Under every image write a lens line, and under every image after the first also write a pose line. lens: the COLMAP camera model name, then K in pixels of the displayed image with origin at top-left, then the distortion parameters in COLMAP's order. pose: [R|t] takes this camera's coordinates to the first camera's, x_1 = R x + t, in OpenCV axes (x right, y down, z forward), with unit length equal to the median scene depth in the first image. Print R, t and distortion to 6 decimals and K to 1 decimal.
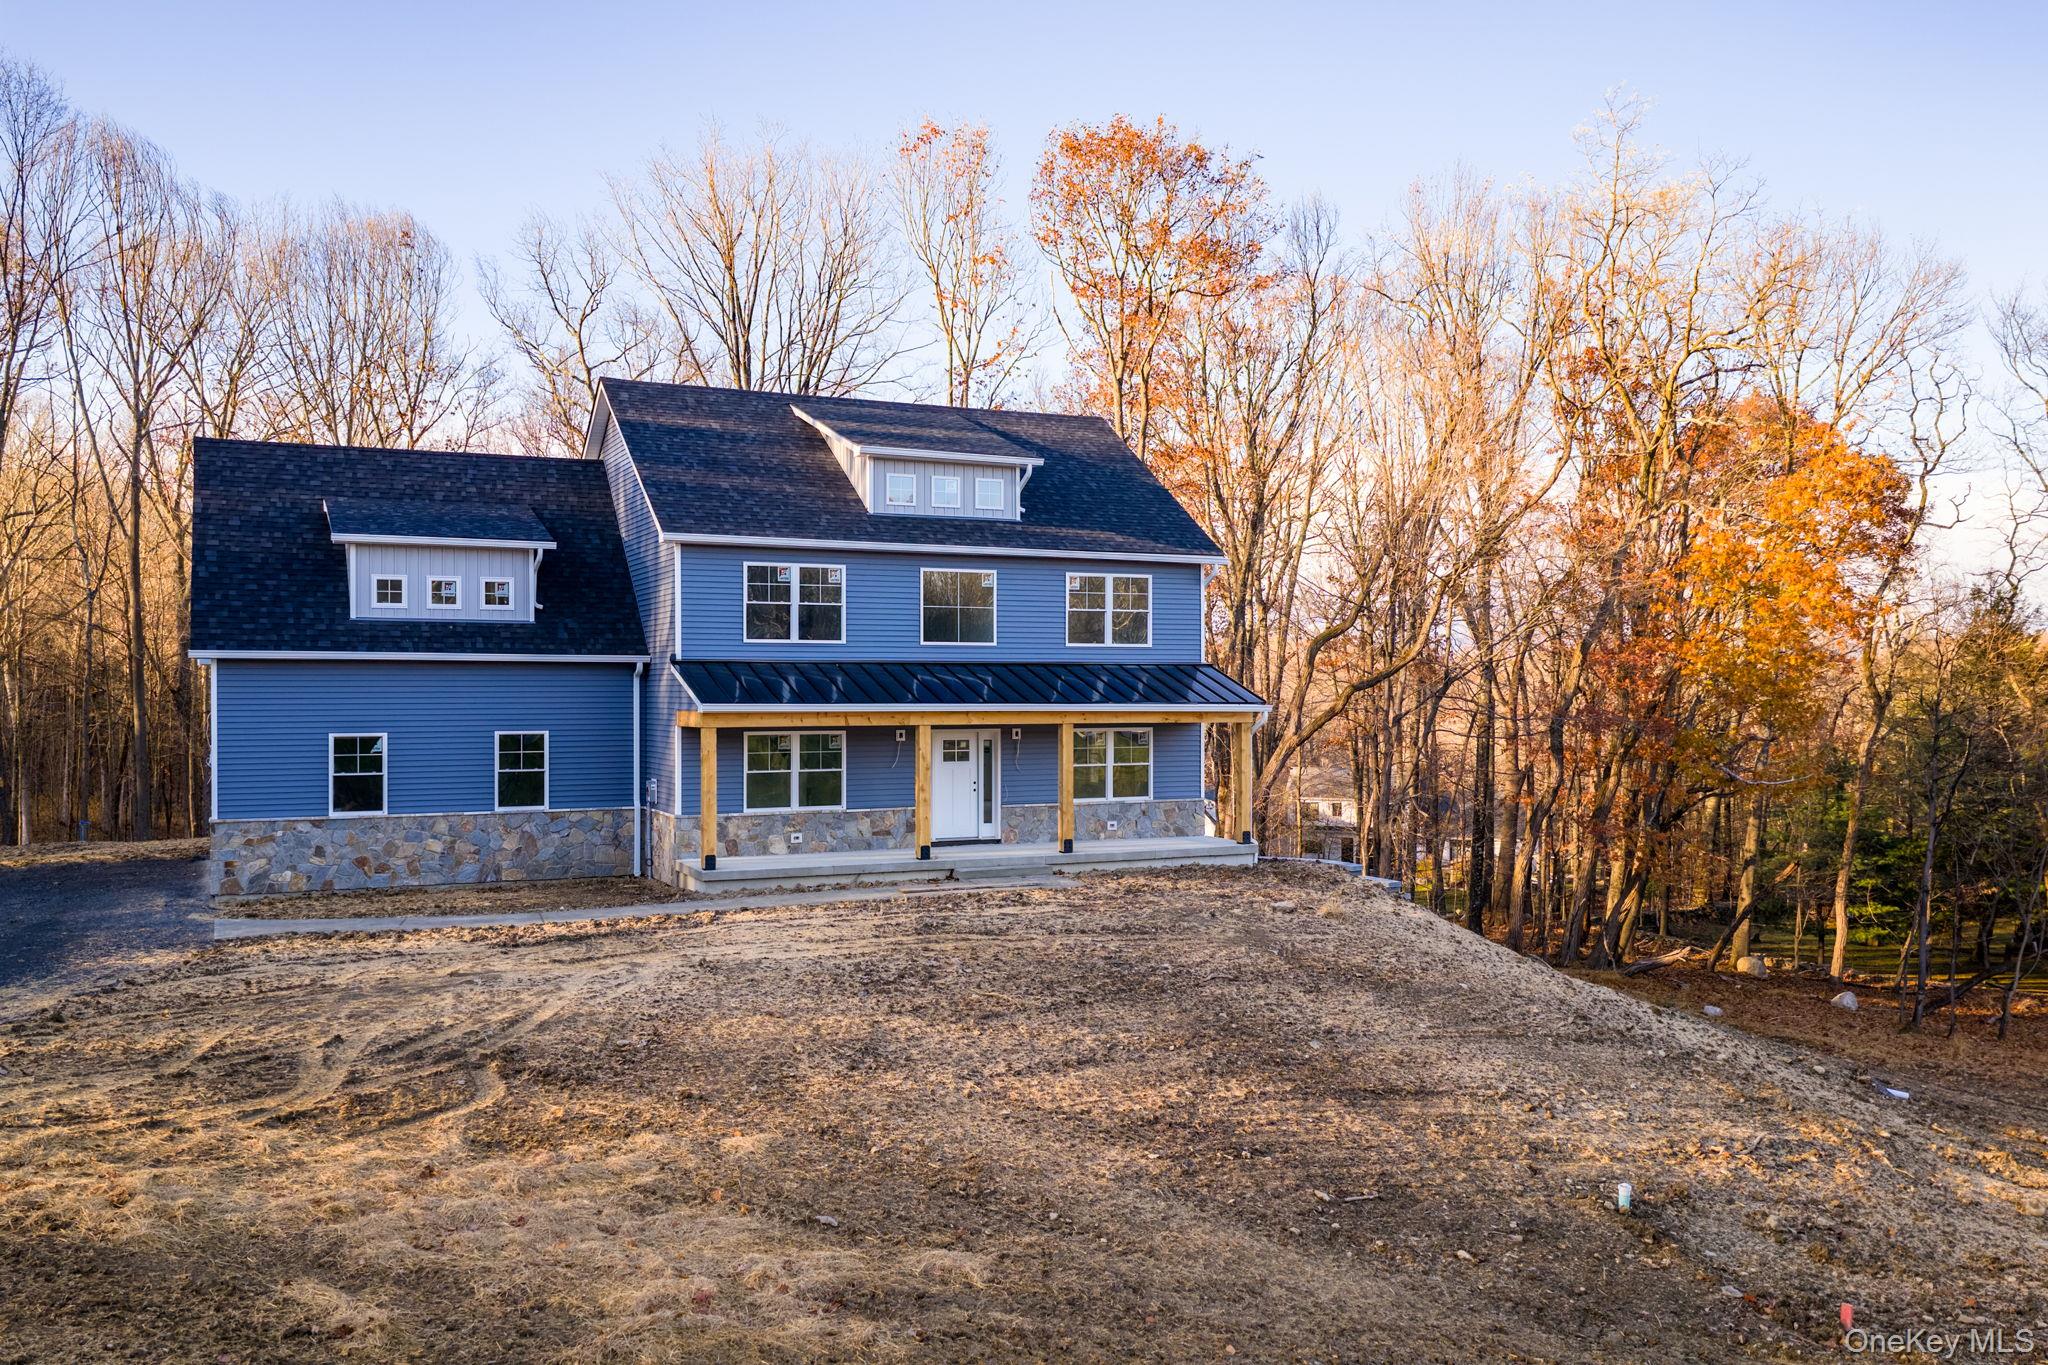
lens RADIAL K [[1688.4, 0, 1024.0], [0, 1688.4, 682.5], [0, 0, 1]] dist [0.009108, -0.002021]
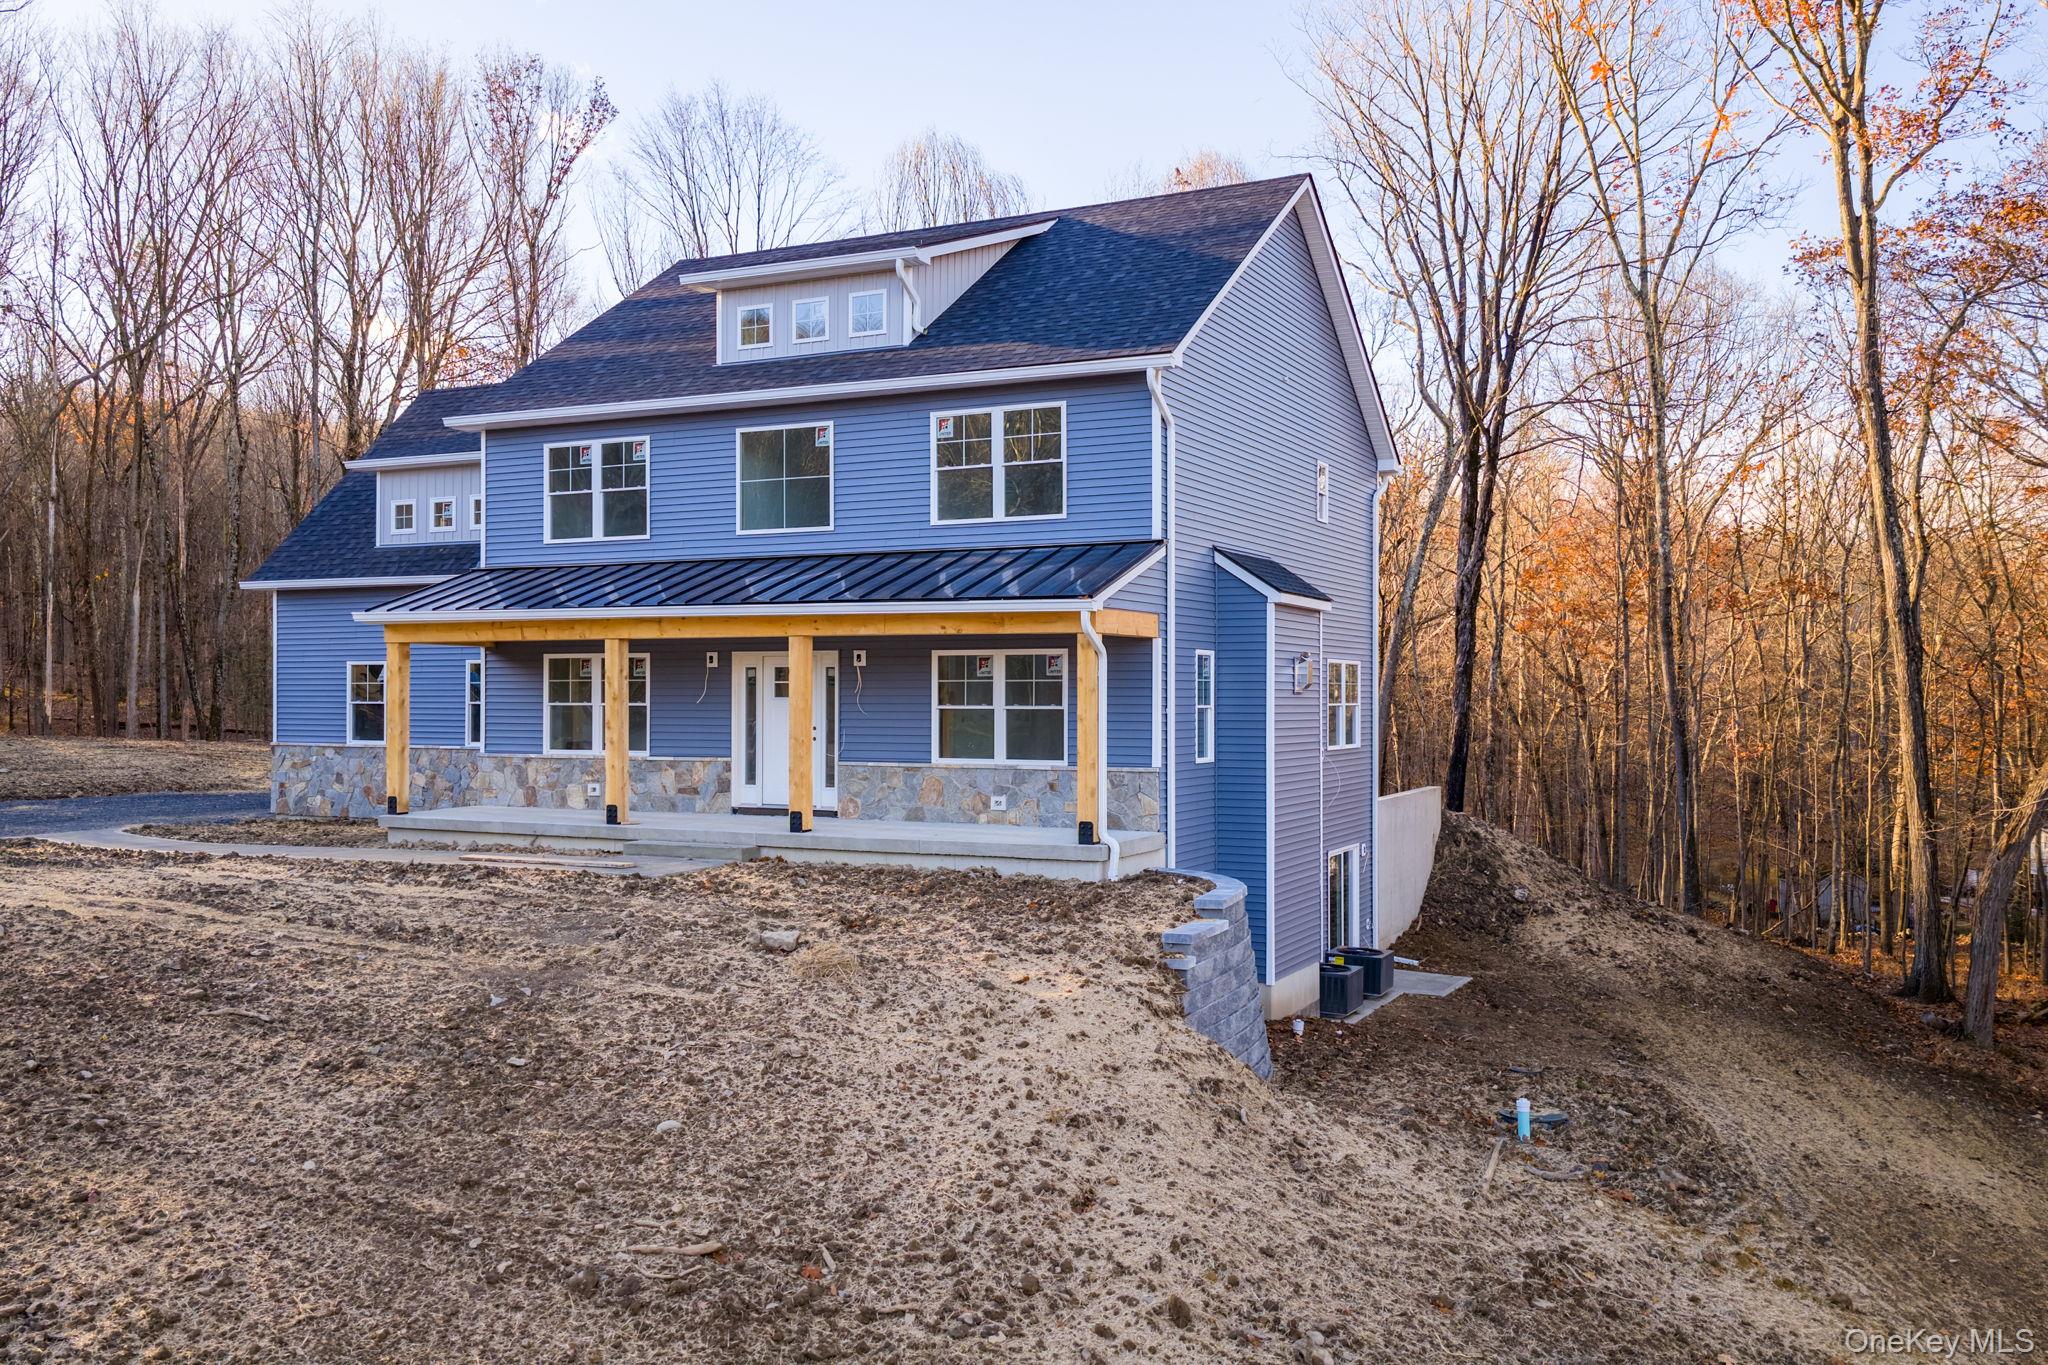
lens RADIAL K [[1649.5, 0, 1065.5], [0, 1649.5, 695.0], [0, 0, 1]] dist [0.000339, -0.004226]
pose [[0.638271, 0.000840, -0.769811, 0.592987], [-0.000723, 1.000000, 0.000492, 0.047542], [0.769811, 0.000243, 0.638271, 0.677527]]
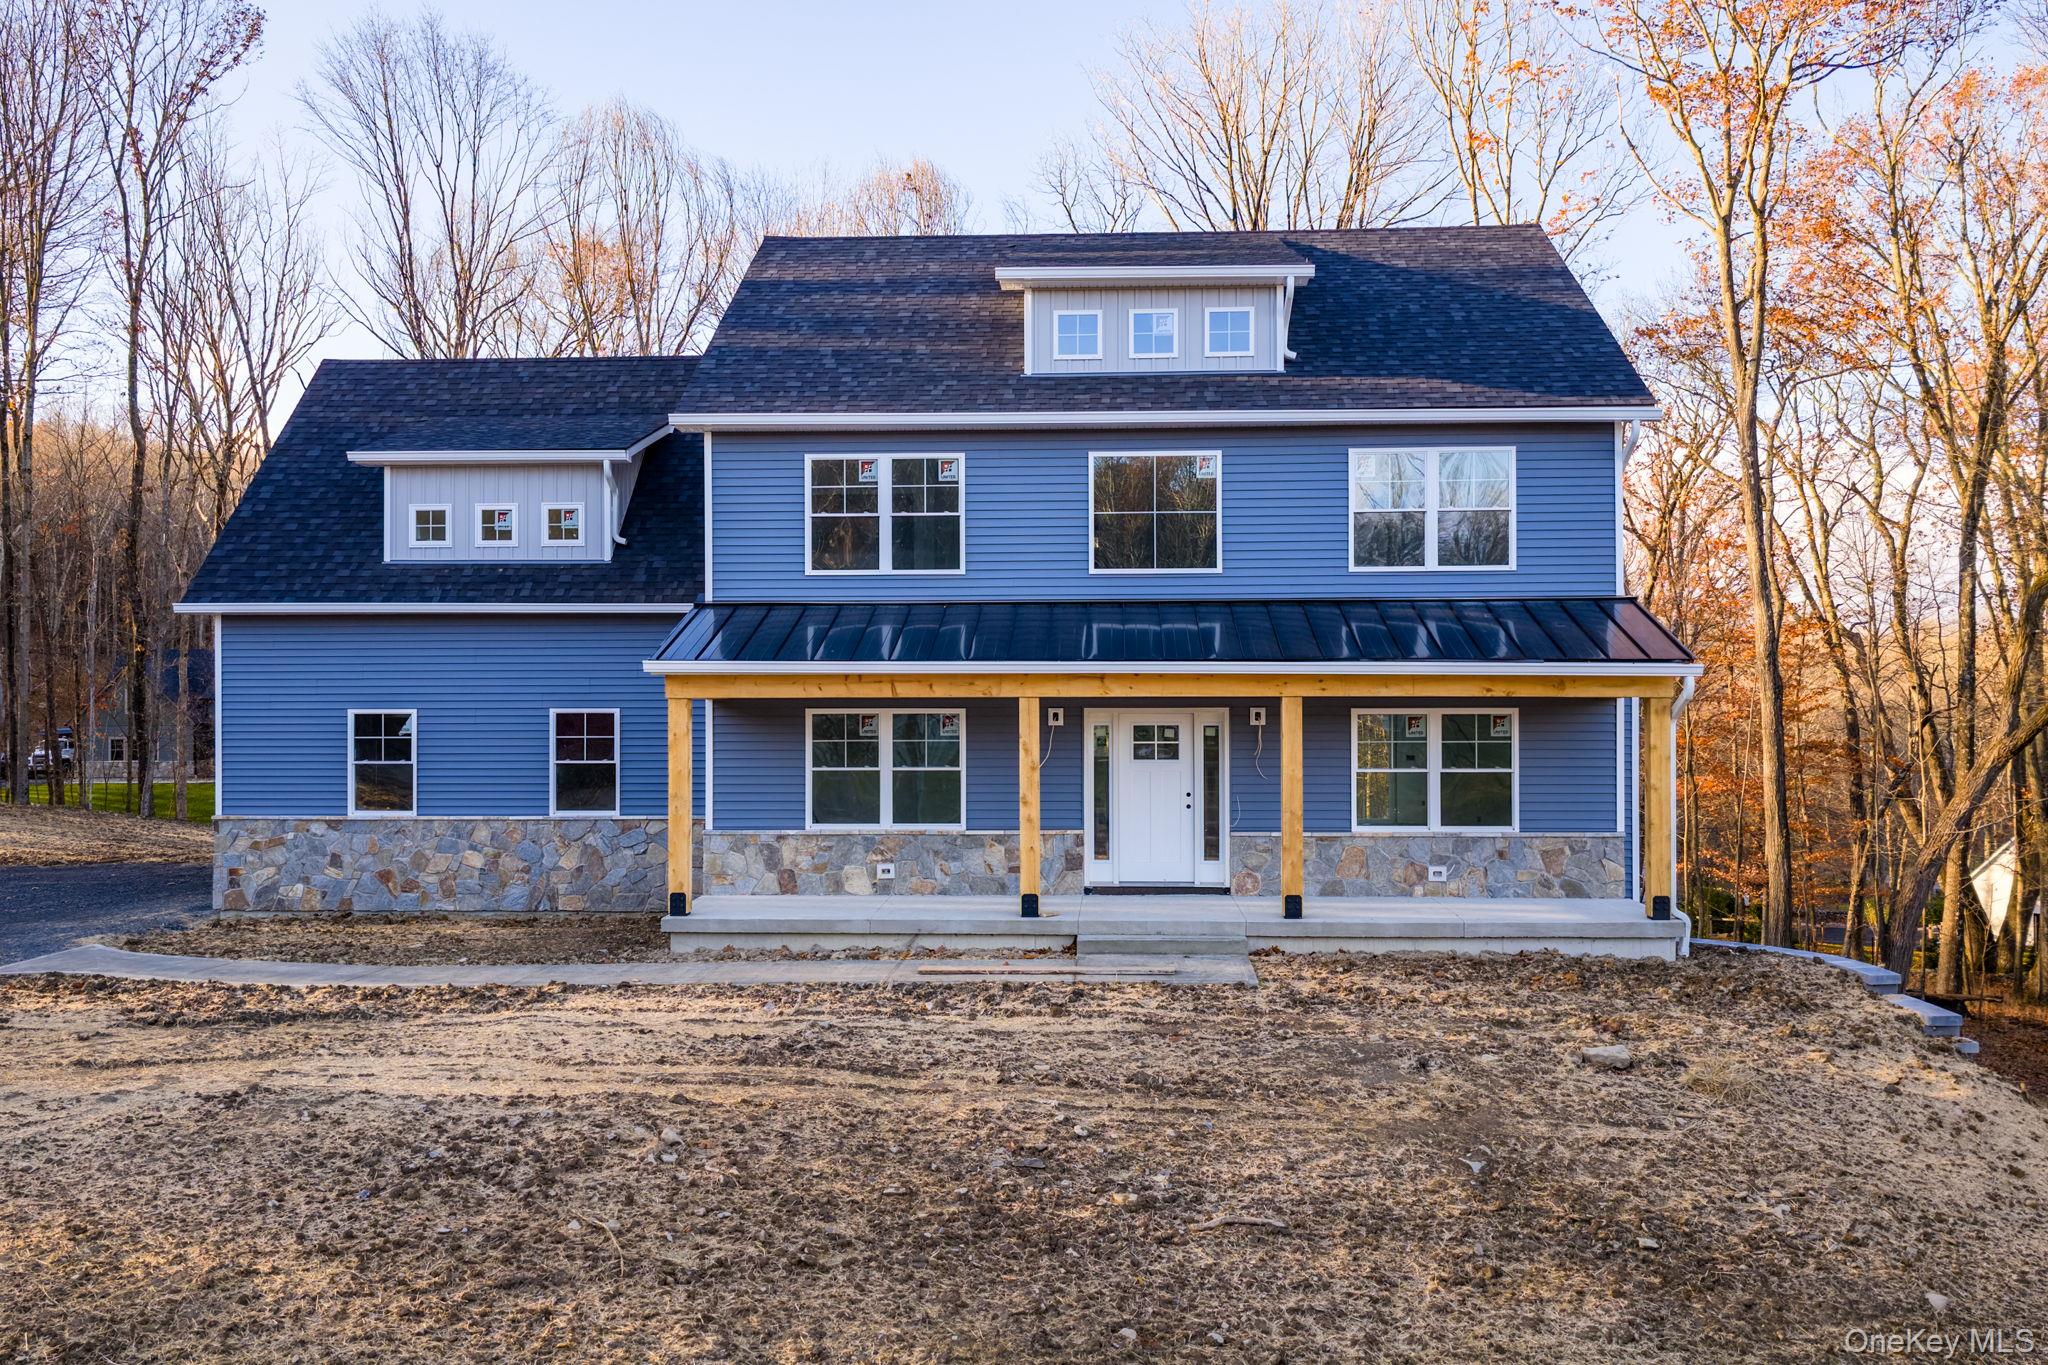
lens RADIAL K [[1688.4, 0, 1024.0], [0, 1688.4, 682.5], [0, 0, 1]] dist [0.009108, -0.002021]
pose [[0.879579, -0.006412, -0.475710, 0.224409], [0.003208, 0.999966, -0.007547, 0.023766], [0.475742, 0.005112, 0.879570, 0.446522]]
